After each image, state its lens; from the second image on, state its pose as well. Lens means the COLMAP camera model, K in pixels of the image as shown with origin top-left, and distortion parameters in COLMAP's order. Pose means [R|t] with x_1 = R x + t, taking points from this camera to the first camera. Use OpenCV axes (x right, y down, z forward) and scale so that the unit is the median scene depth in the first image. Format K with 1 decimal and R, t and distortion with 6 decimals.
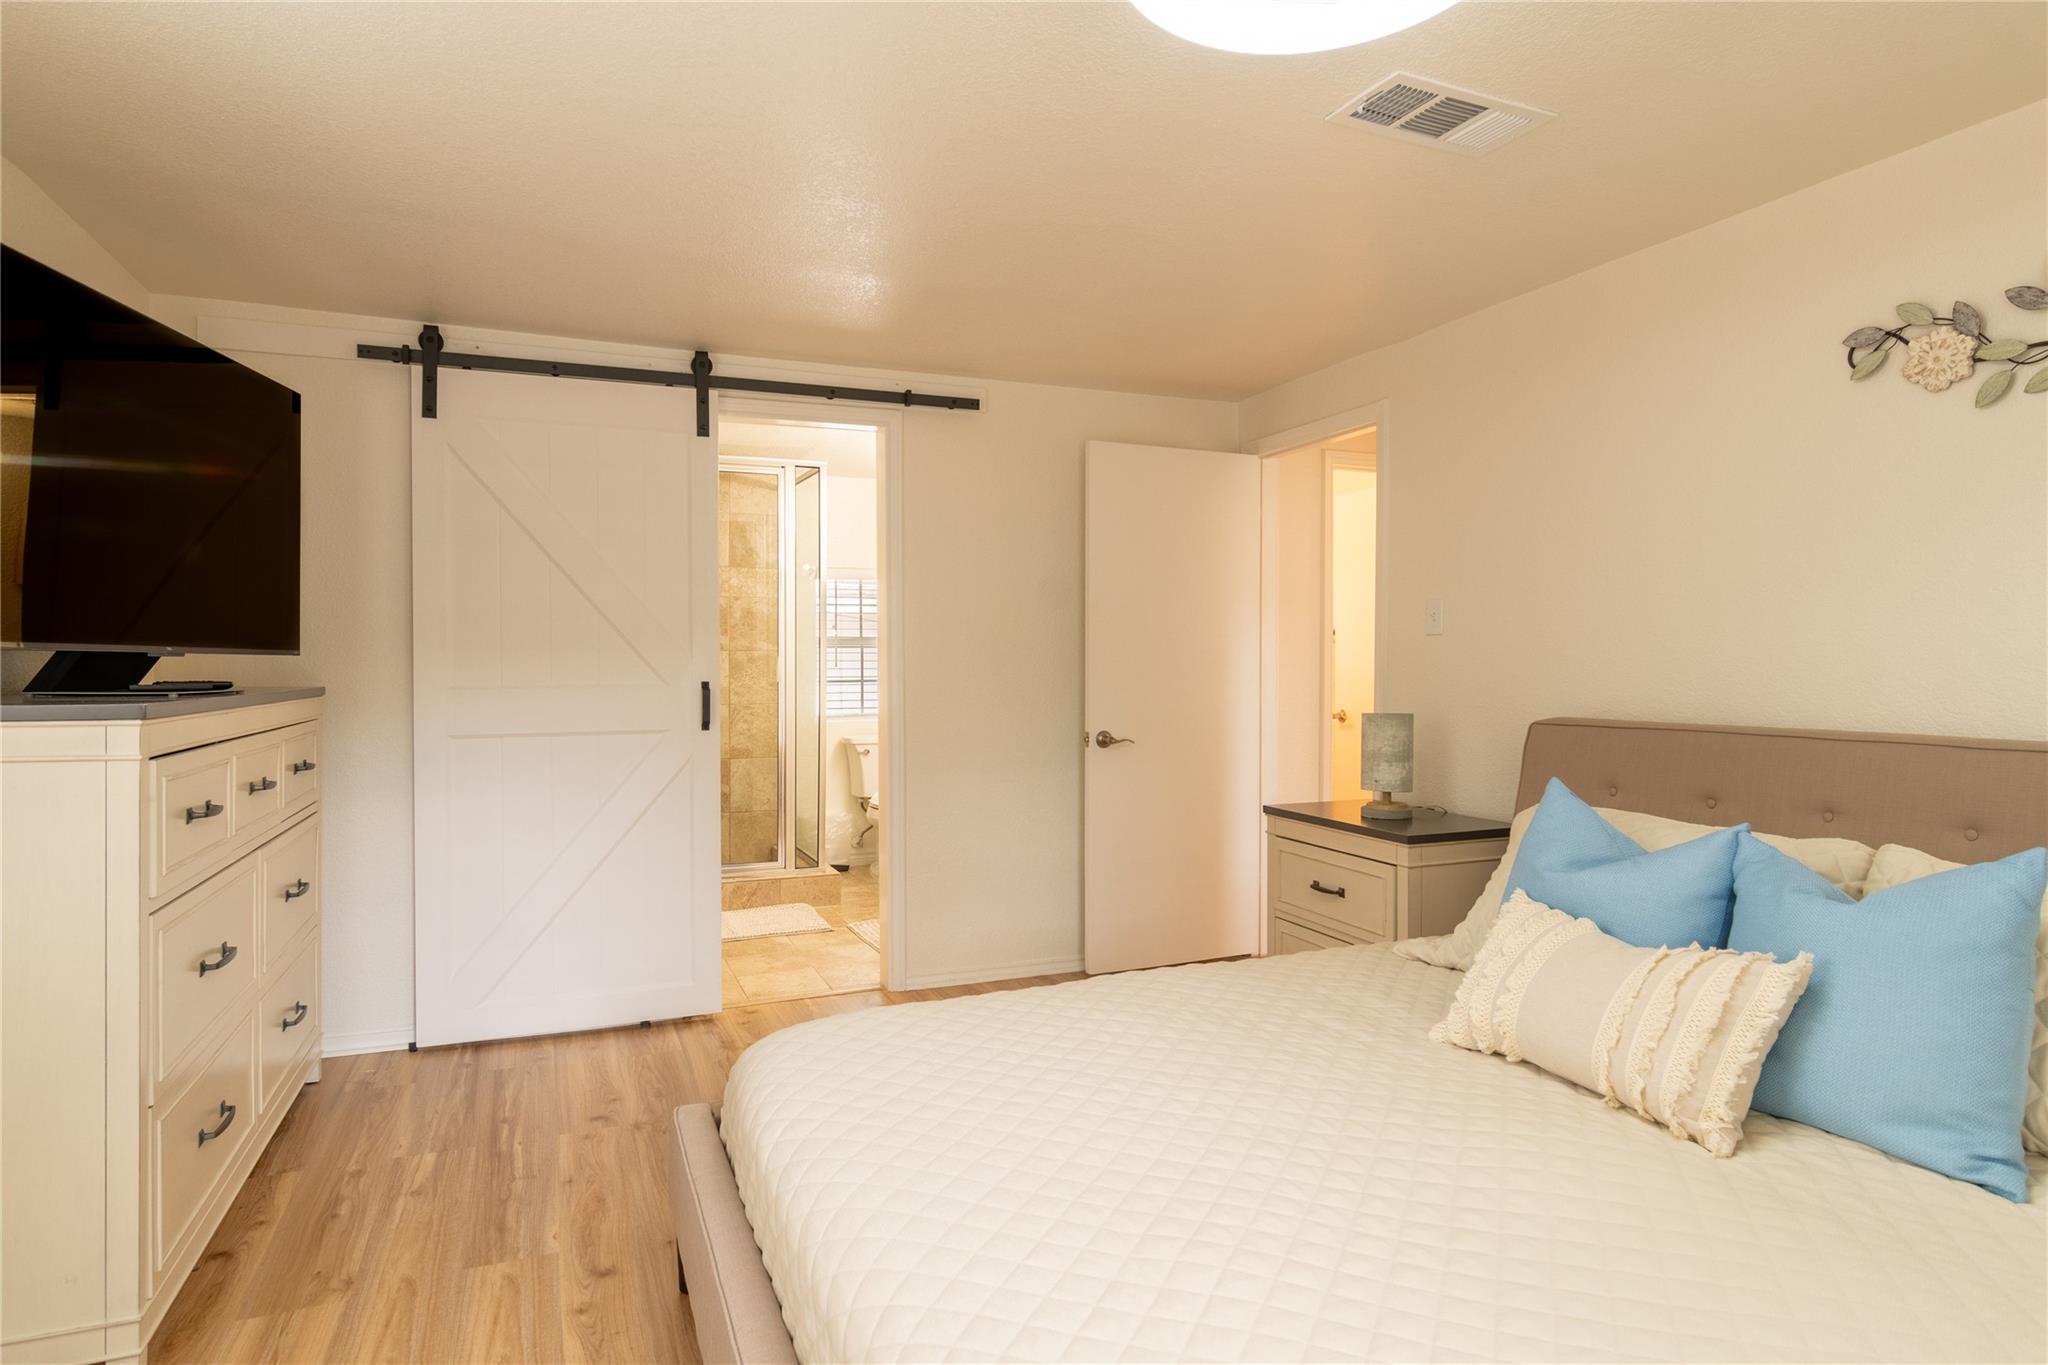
lens RADIAL K [[1138.9, 0, 1028.5], [0, 1138.9, 672.6], [0, 0, 1]] dist [0.001288, 0.001006]
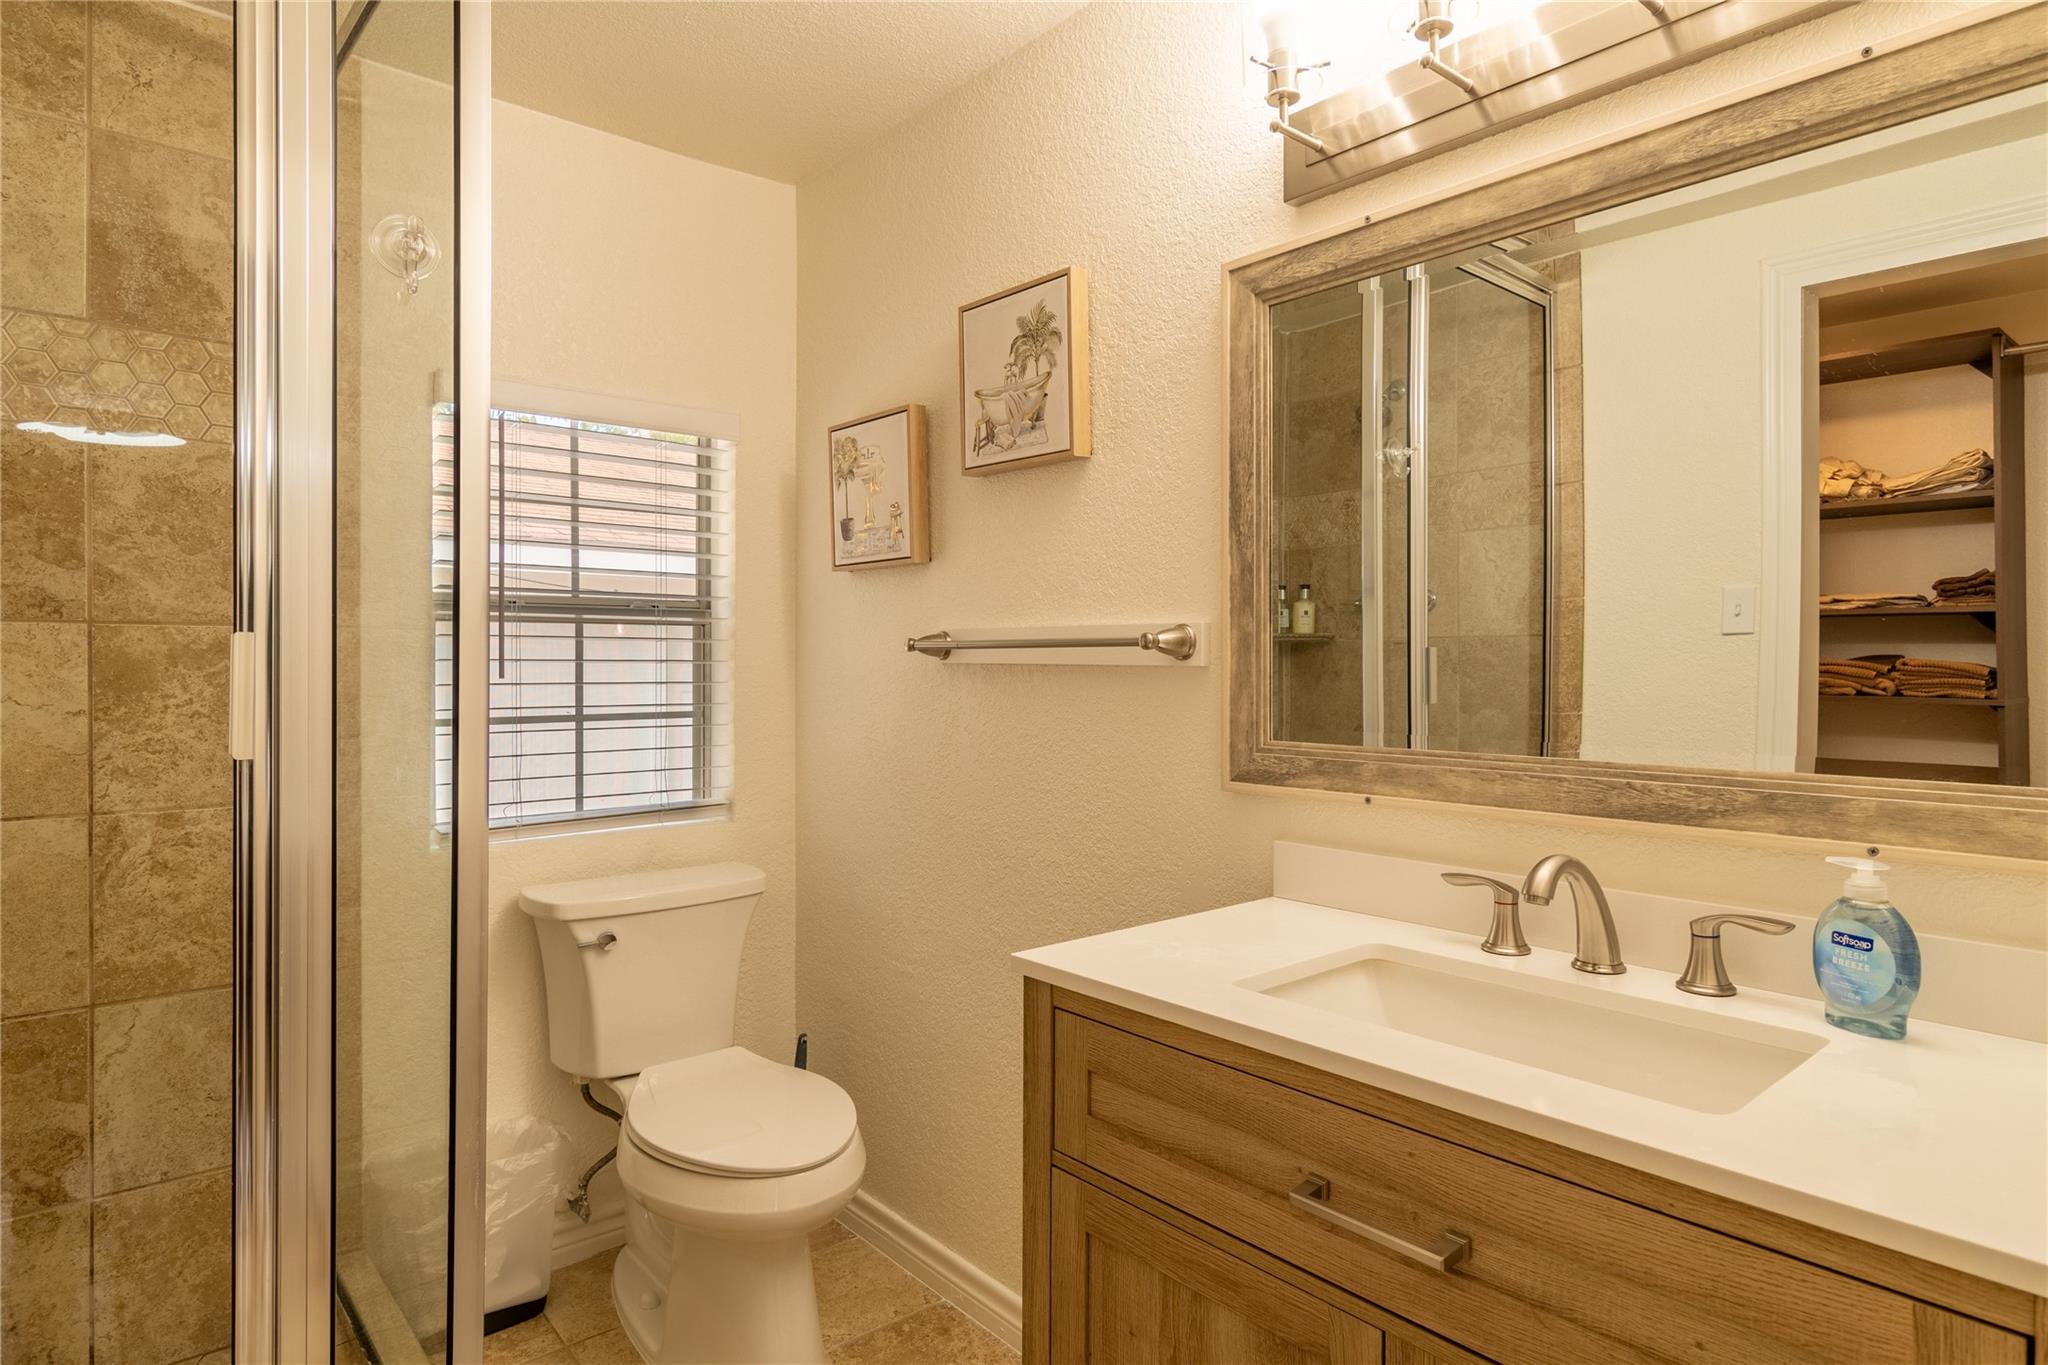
lens RADIAL K [[1138.9, 0, 1028.5], [0, 1138.9, 672.6], [0, 0, 1]] dist [0.001288, 0.001006]
pose [[0.948060, 0.000253, 0.318090, -0.129065], [0.001455, 0.999986, -0.005132, -0.004865], [-0.318087, 0.005328, 0.948047, 0.640352]]
